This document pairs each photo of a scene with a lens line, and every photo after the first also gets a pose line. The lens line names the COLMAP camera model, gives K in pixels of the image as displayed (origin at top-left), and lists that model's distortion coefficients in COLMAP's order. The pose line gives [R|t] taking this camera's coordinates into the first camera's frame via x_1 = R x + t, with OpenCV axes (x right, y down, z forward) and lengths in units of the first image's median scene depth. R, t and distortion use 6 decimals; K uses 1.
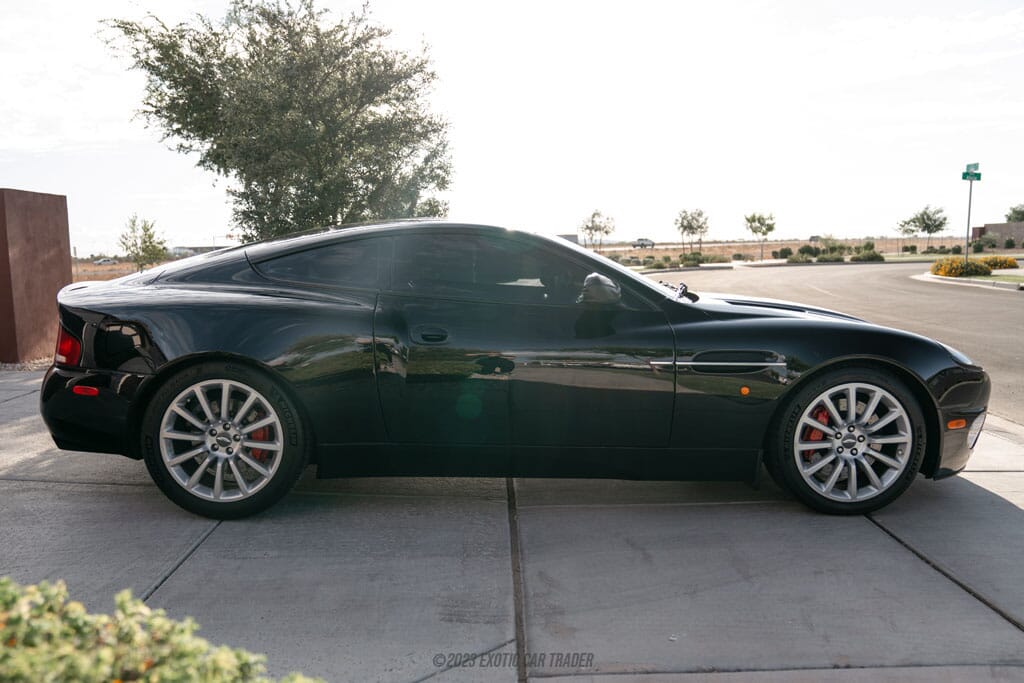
lens RADIAL K [[772.9, 0, 511.9], [0, 772.9, 341.7], [0, 0, 1]] dist [-0.089259, 0.008246]
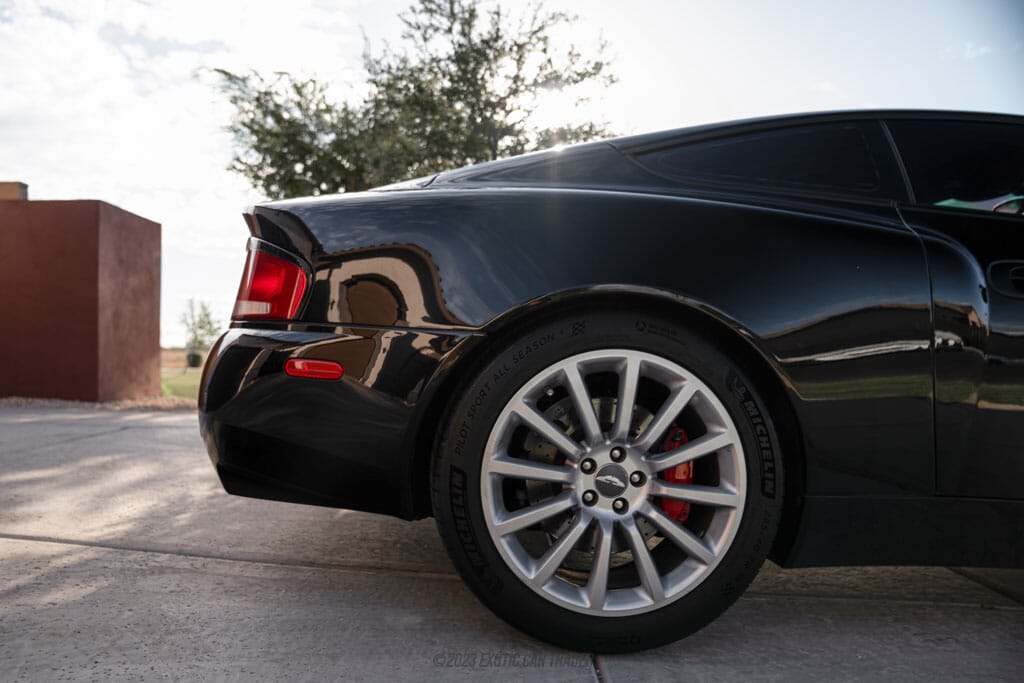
lens RADIAL K [[735.2, 0, 509.8], [0, 735.2, 346.8], [0, 0, 1]] dist [-0.082498, -0.012520]
pose [[0.998560, 0.028777, -0.045272, -0.418437], [-0.033414, 0.993885, -0.105242, 0.094720], [0.041967, 0.106604, 0.993416, 0.533817]]
